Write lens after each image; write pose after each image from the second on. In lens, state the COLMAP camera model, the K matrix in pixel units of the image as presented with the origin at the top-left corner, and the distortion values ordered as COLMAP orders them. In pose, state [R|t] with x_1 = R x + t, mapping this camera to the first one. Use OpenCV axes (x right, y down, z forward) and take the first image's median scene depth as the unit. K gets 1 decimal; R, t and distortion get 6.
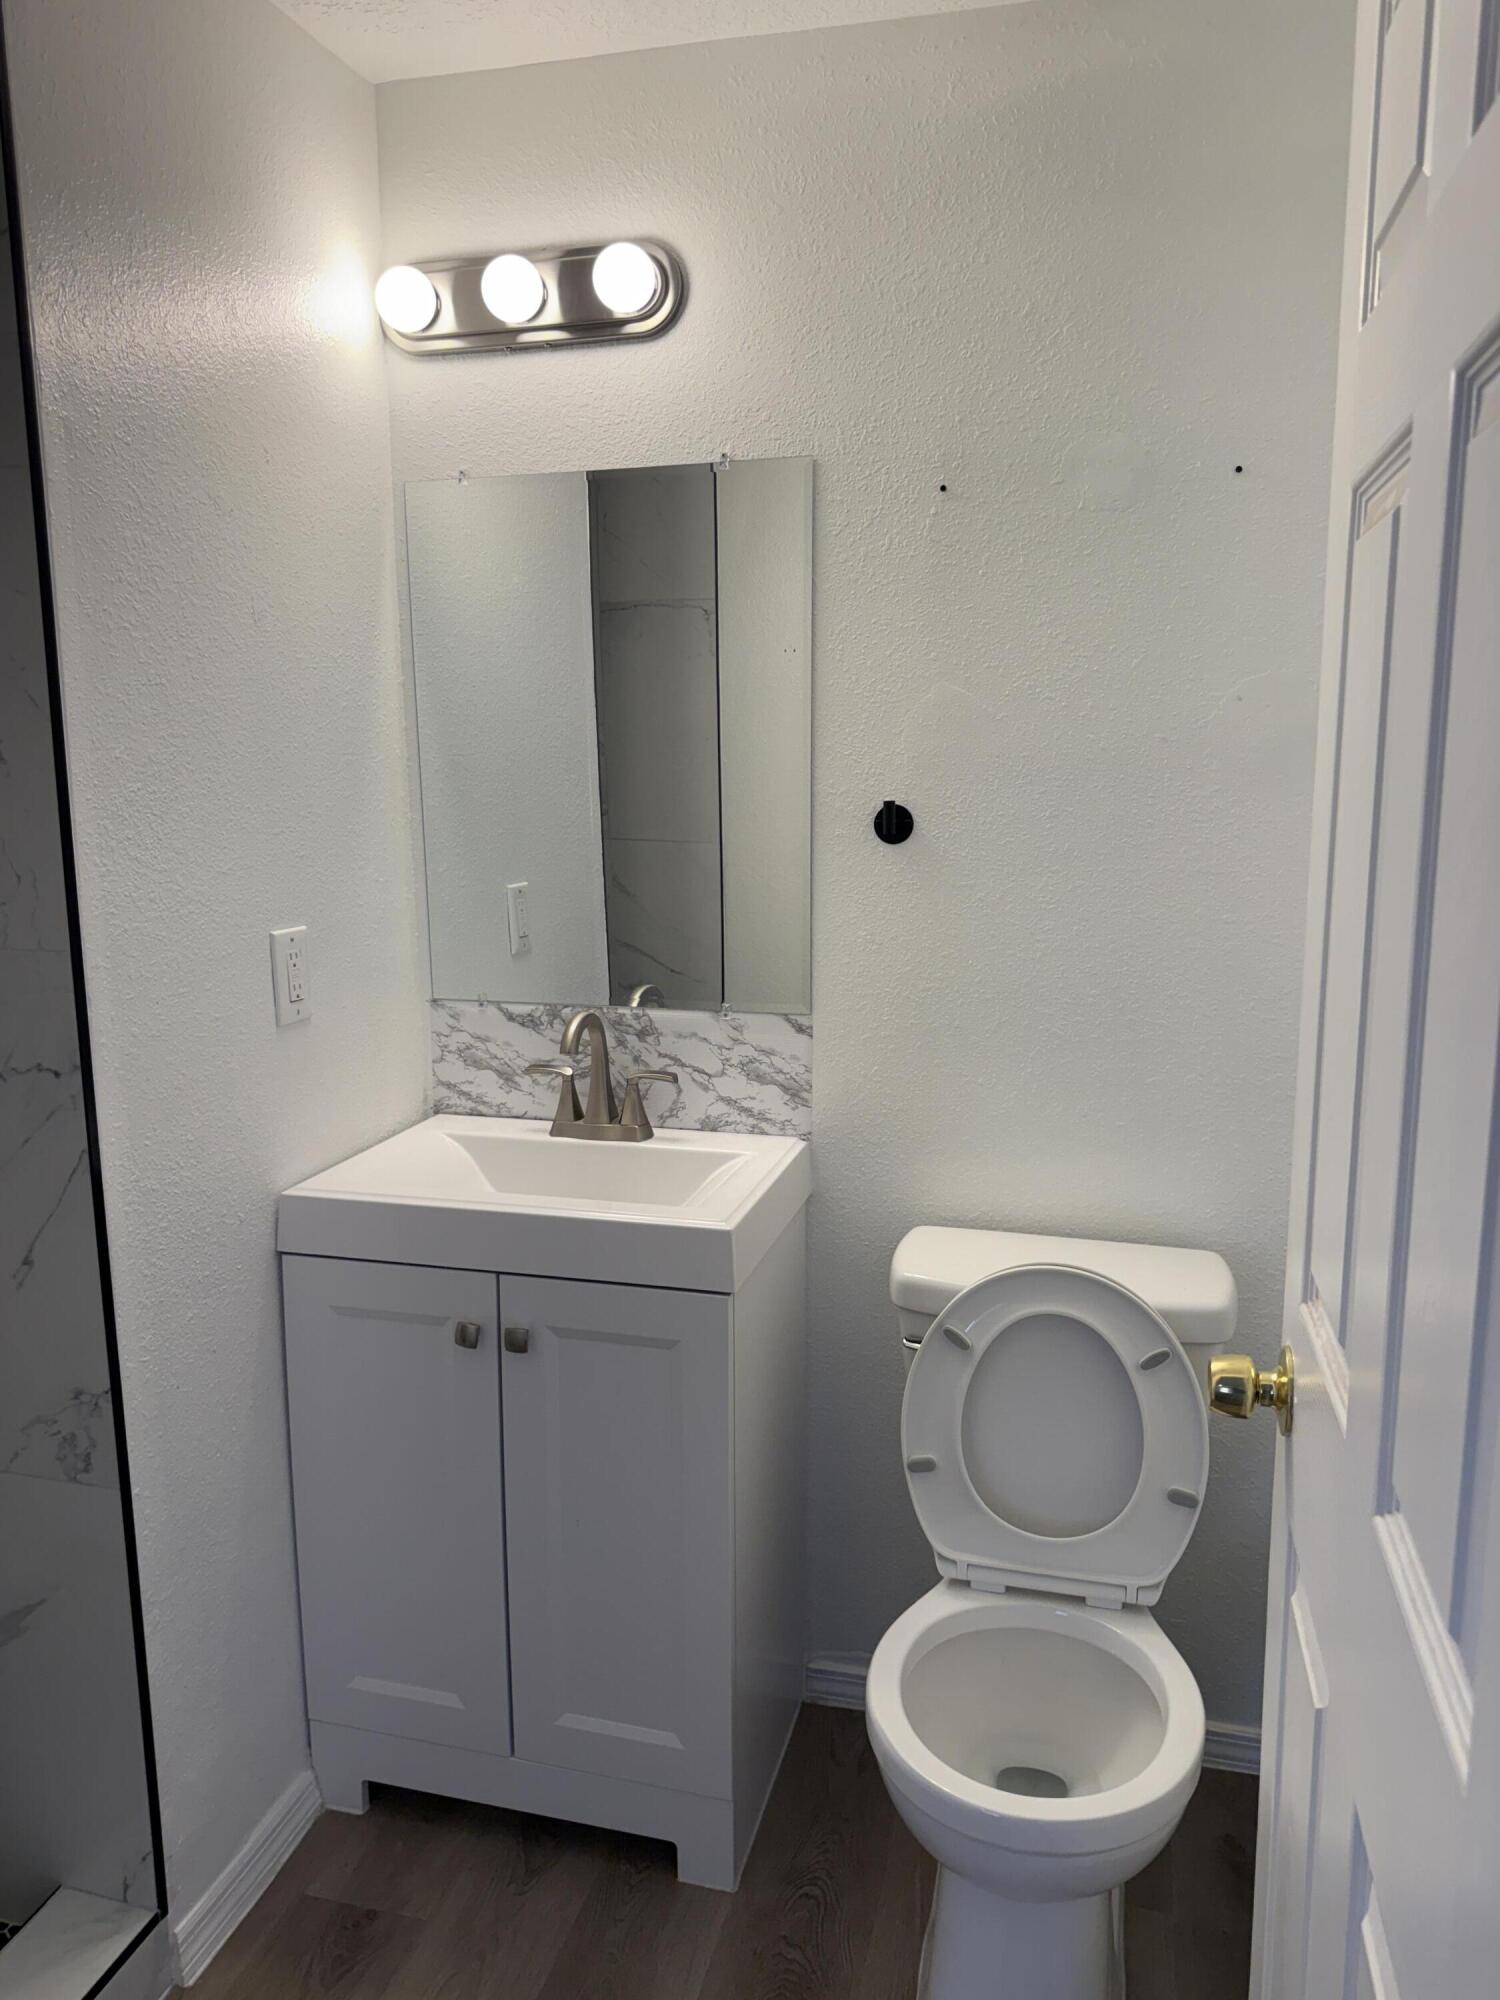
lens RADIAL K [[1420.0, 0, 726.7], [0, 1420.0, 995.7], [0, 0, 1]] dist [0.098690, -0.166691]
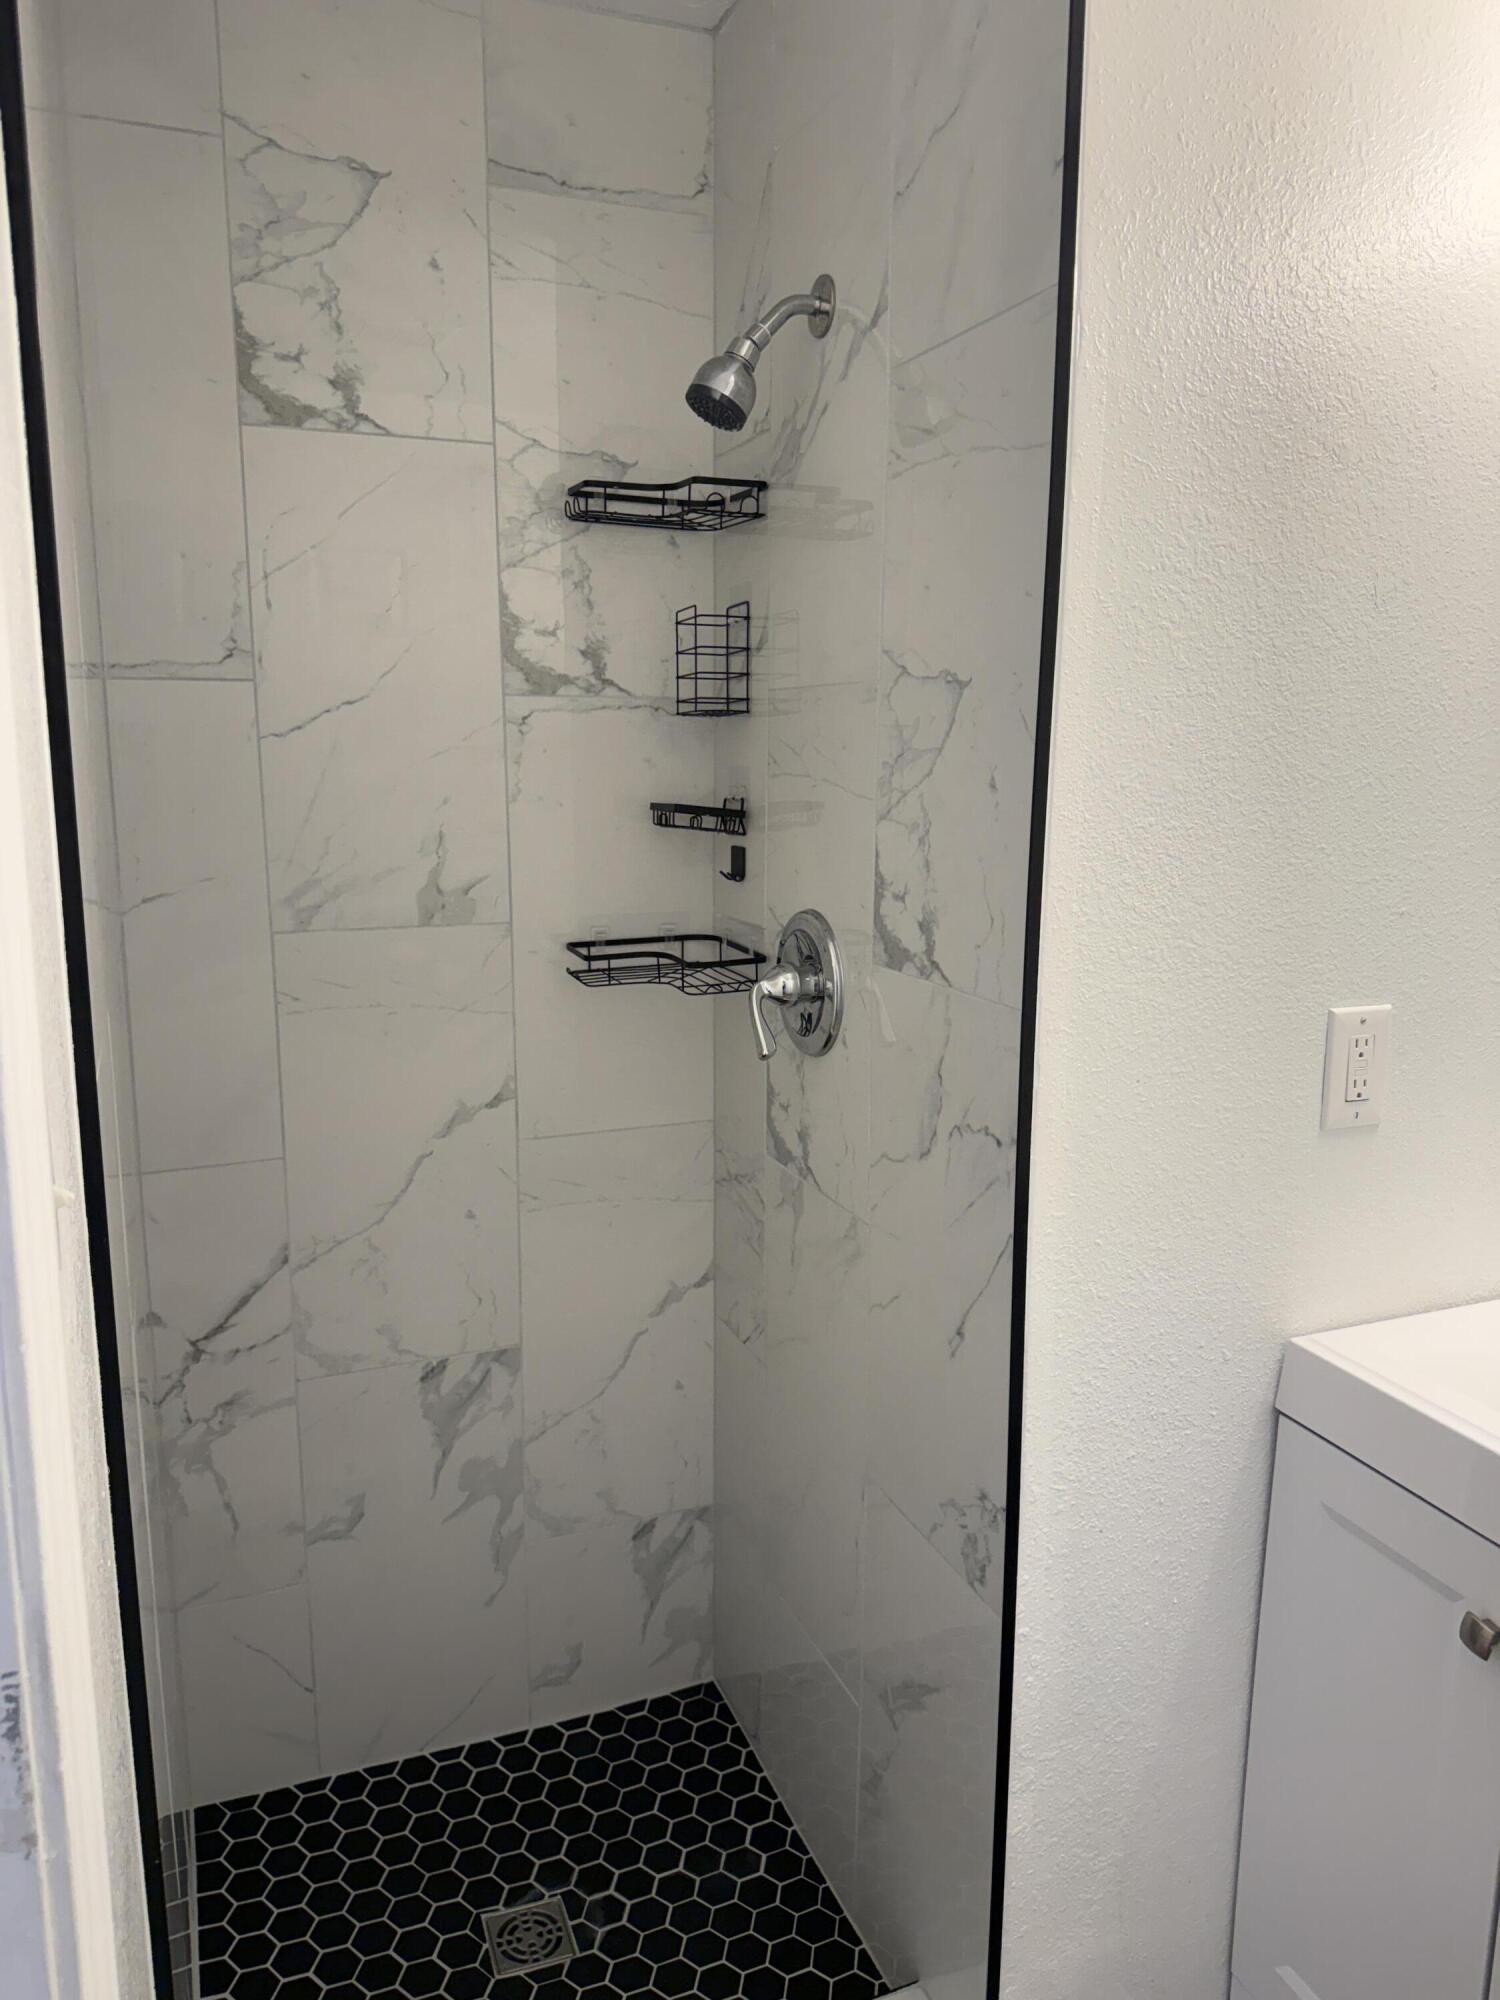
lens RADIAL K [[1420.0, 0, 726.7], [0, 1420.0, 995.7], [0, 0, 1]] dist [0.098690, -0.166691]
pose [[0.622433, 0.155738, -0.767022, 0.075152], [-0.144010, 0.986060, 0.083349, -0.071741], [0.769310, 0.058580, 0.636184, 0.266085]]
